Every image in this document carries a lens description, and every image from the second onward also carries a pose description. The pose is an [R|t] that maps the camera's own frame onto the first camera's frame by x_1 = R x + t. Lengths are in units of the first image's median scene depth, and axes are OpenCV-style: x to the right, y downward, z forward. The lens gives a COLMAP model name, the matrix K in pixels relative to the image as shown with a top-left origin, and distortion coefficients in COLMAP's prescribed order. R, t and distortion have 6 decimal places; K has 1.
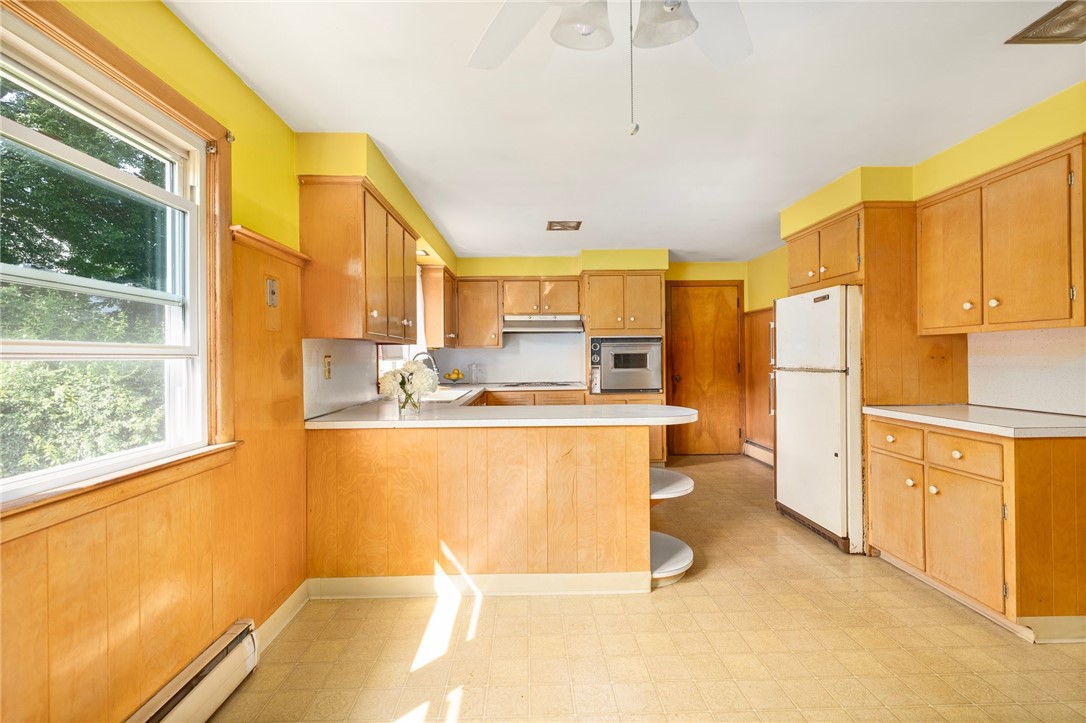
lens RADIAL K [[462.4, 0, 539.2], [0, 462.4, 354.9], [0, 0, 1]] dist [0.000696, 0.000087]
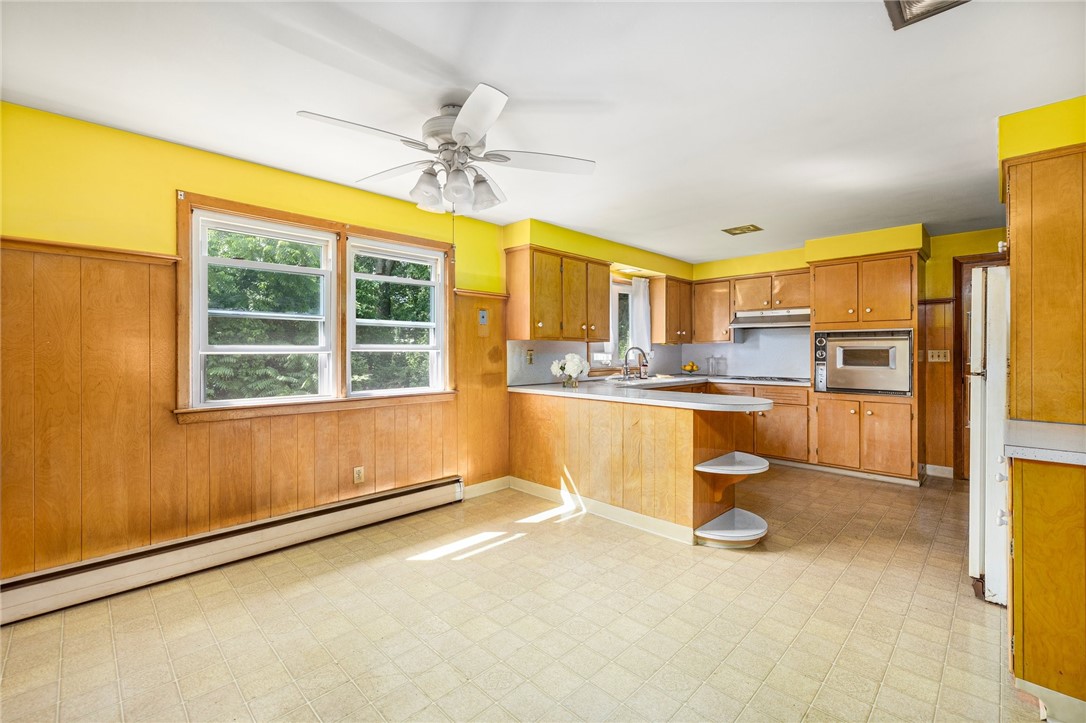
lens RADIAL K [[462.3, 0, 538.3], [0, 462.3, 351.4], [0, 0, 1]] dist [-0.000170, -0.000078]
pose [[0.690768, 0.010405, -0.723002, 0.711306], [-0.004185, 0.999937, 0.010393, -0.009718], [0.723064, -0.004154, 0.690768, -0.117171]]
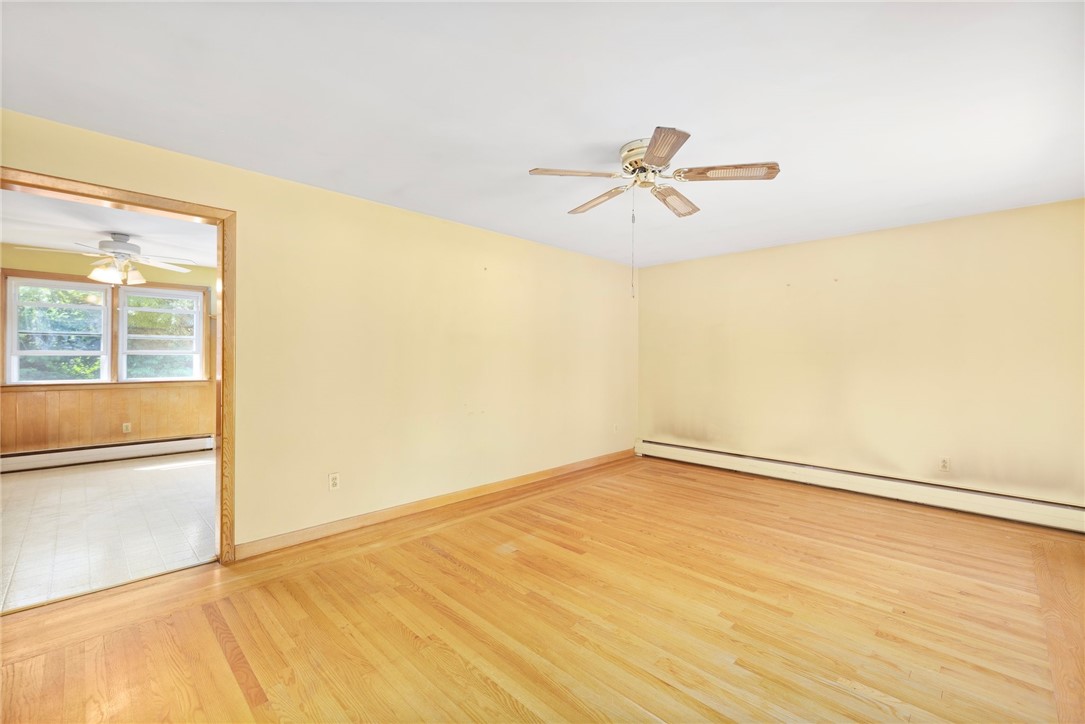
lens RADIAL K [[461.7, 0, 536.7], [0, 461.7, 357.7], [0, 0, 1]] dist [0.001103, 0.000335]
pose [[0.689159, 0.015505, -0.724444, 2.128805], [-0.009251, 0.999878, 0.012600, -0.021014], [0.724551, -0.001982, 0.689218, 0.259205]]
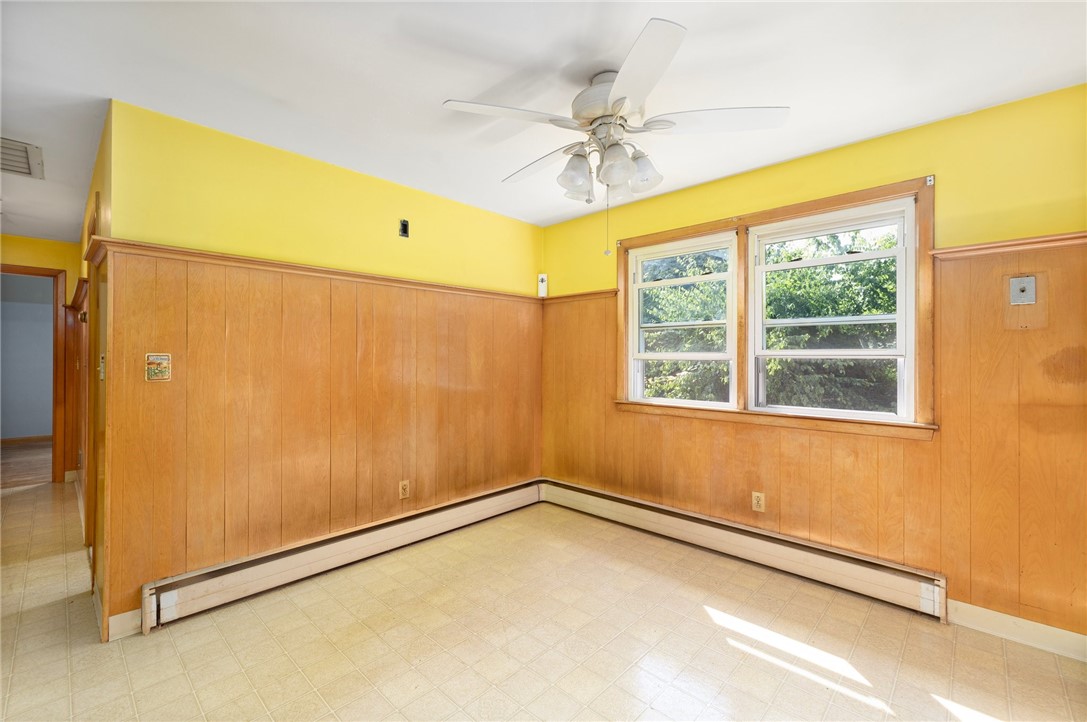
lens RADIAL K [[460.4, 0, 541.4], [0, 460.4, 356.7], [0, 0, 1]] dist [0.000227, 0.000292]
pose [[-0.702982, 0.006466, -0.711178, 0.598199], [0.008033, 0.999967, 0.001151, -0.003054], [0.711162, -0.004904, -0.703011, 0.706127]]
